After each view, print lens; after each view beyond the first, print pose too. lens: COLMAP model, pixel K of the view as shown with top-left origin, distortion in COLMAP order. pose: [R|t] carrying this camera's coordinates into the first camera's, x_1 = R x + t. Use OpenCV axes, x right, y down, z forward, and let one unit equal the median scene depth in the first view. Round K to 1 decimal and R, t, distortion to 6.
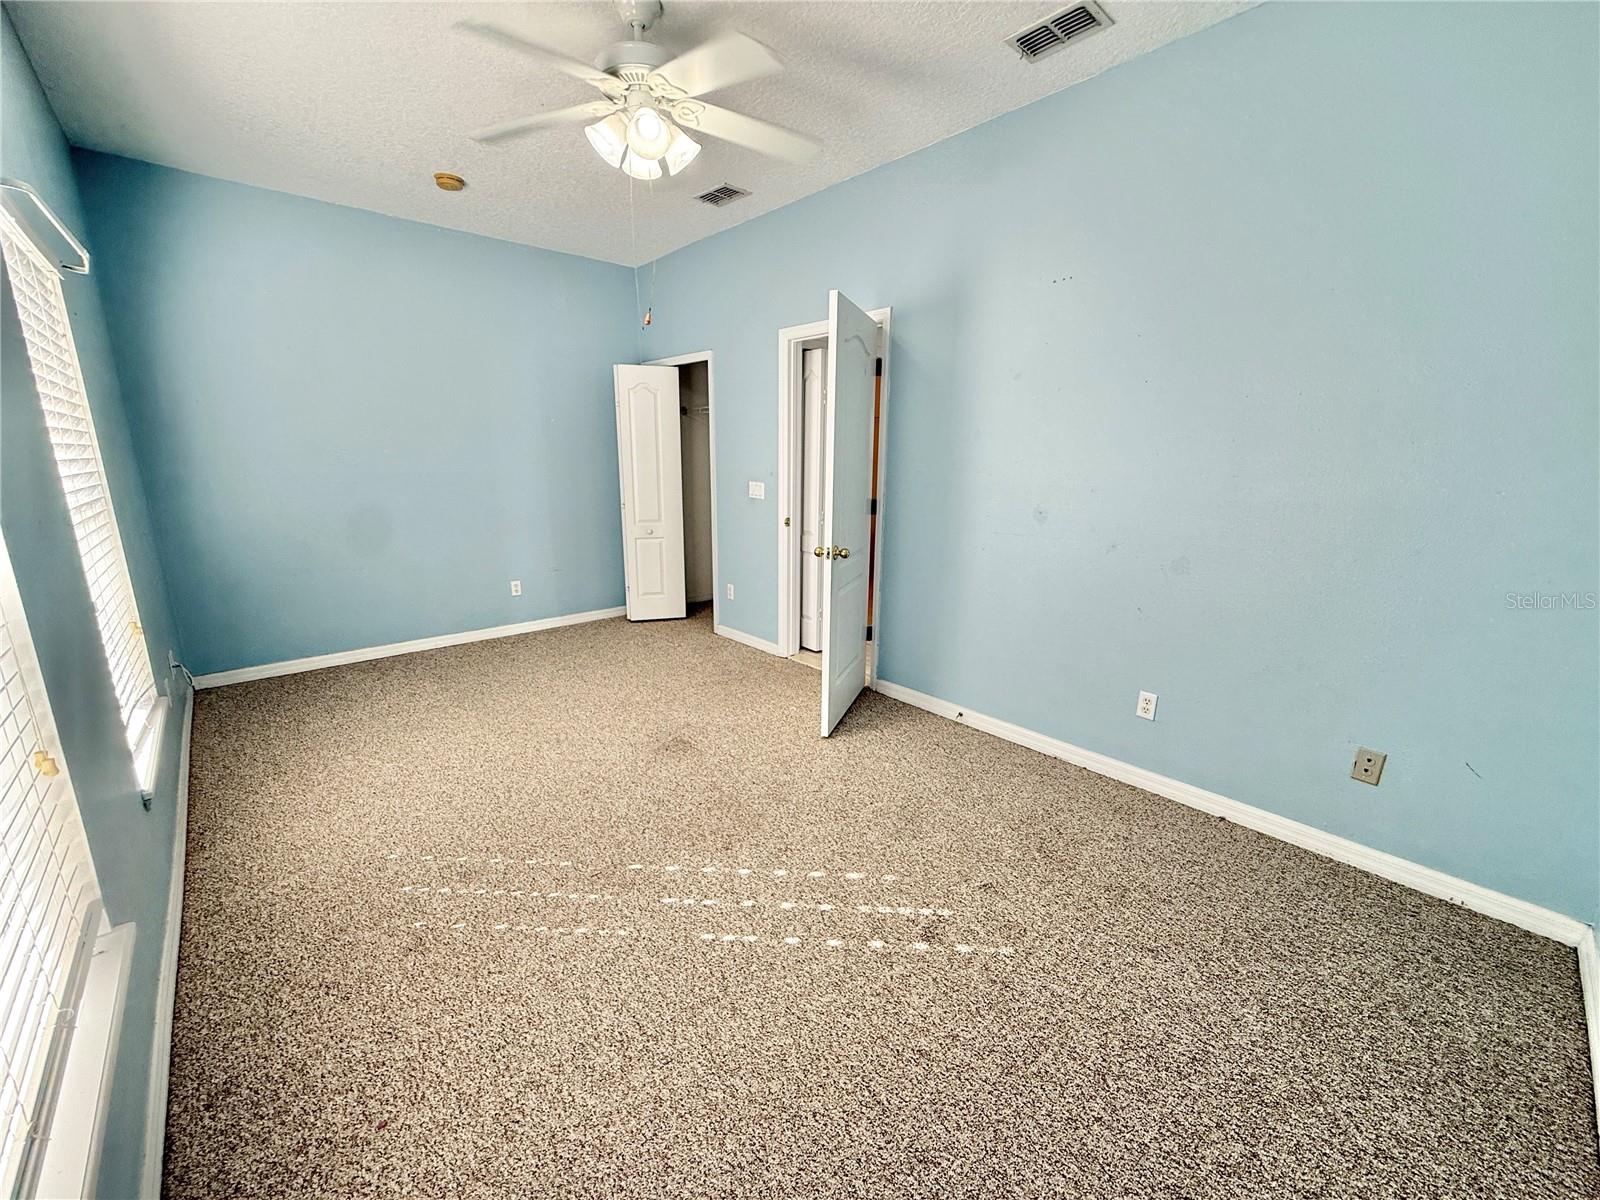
lens RADIAL K [[635.8, 0, 805.2], [0, 635.8, 602.3], [0, 0, 1]] dist [-0.000189, -0.000329]
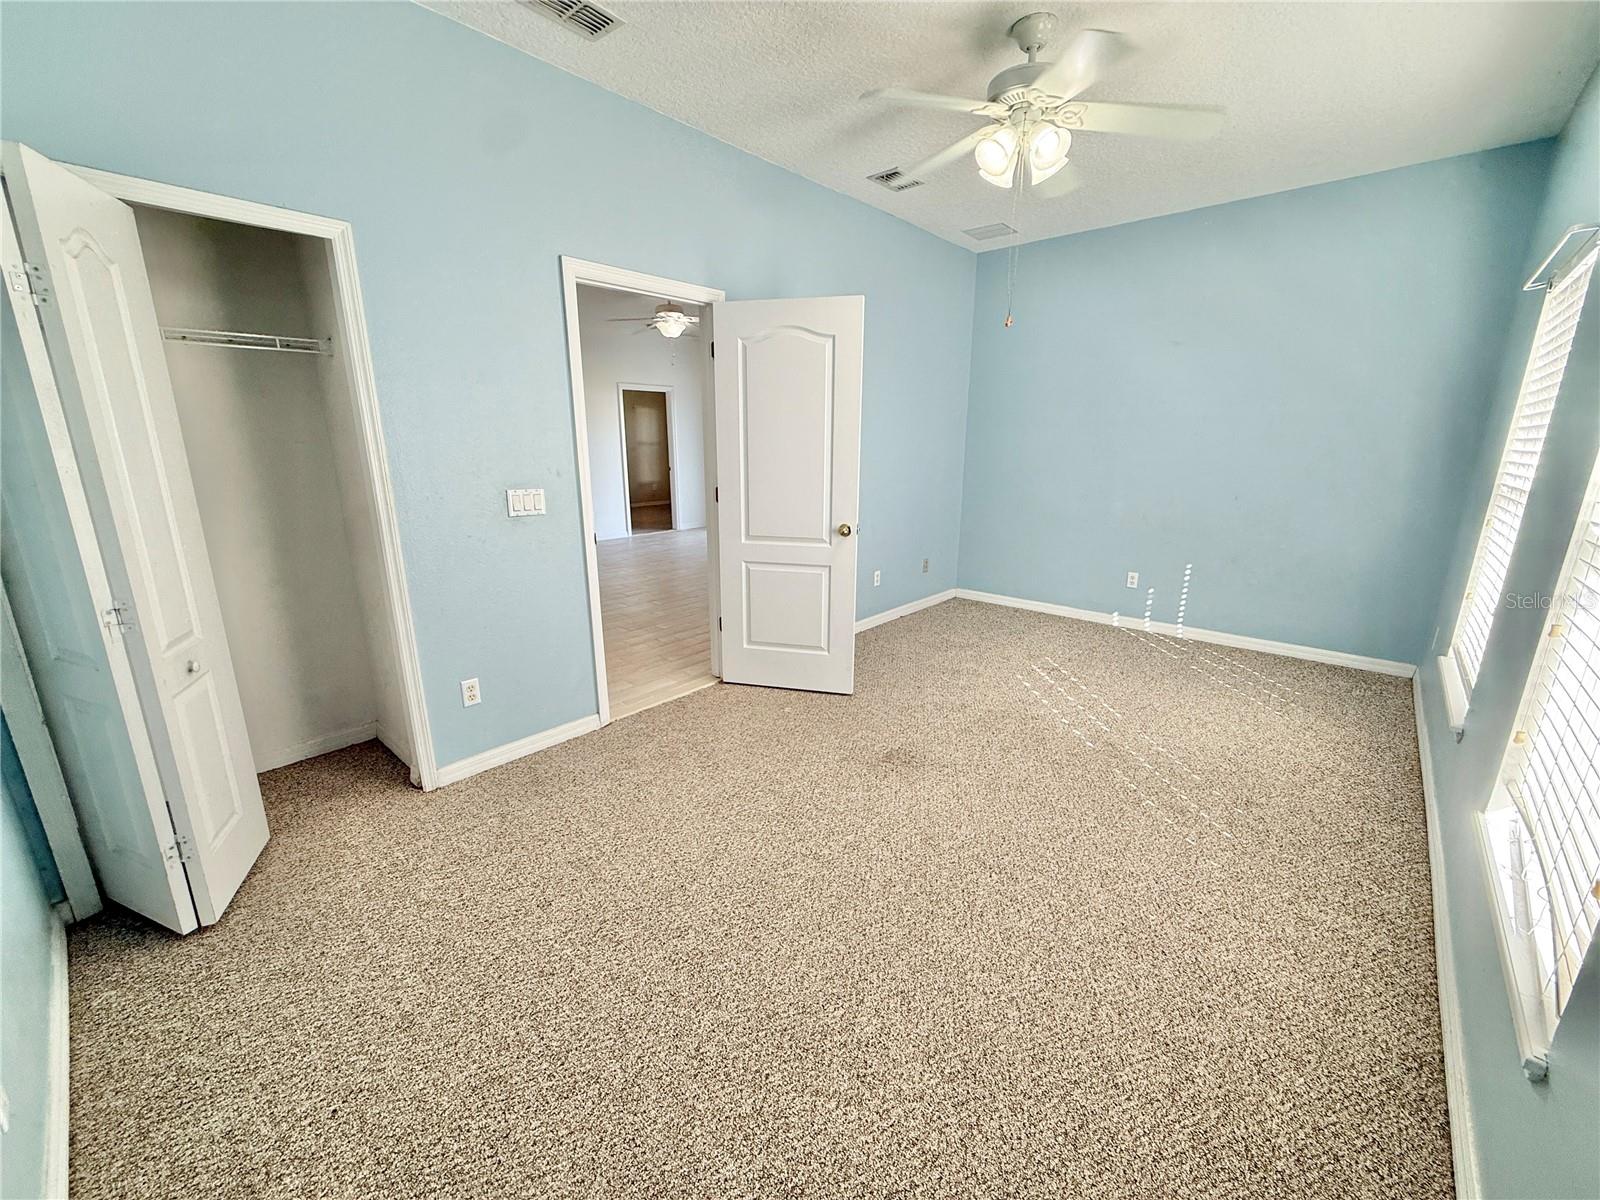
lens RADIAL K [[635.8, 0, 808.3], [0, 635.8, 595.6], [0, 0, 1]] dist [-0.000189, -0.000329]
pose [[-0.102819, -0.243200, 0.964511, -1.433652], [0.237791, 0.935526, 0.261241, -0.372235], [-0.965859, 0.256213, -0.038359, 1.555317]]
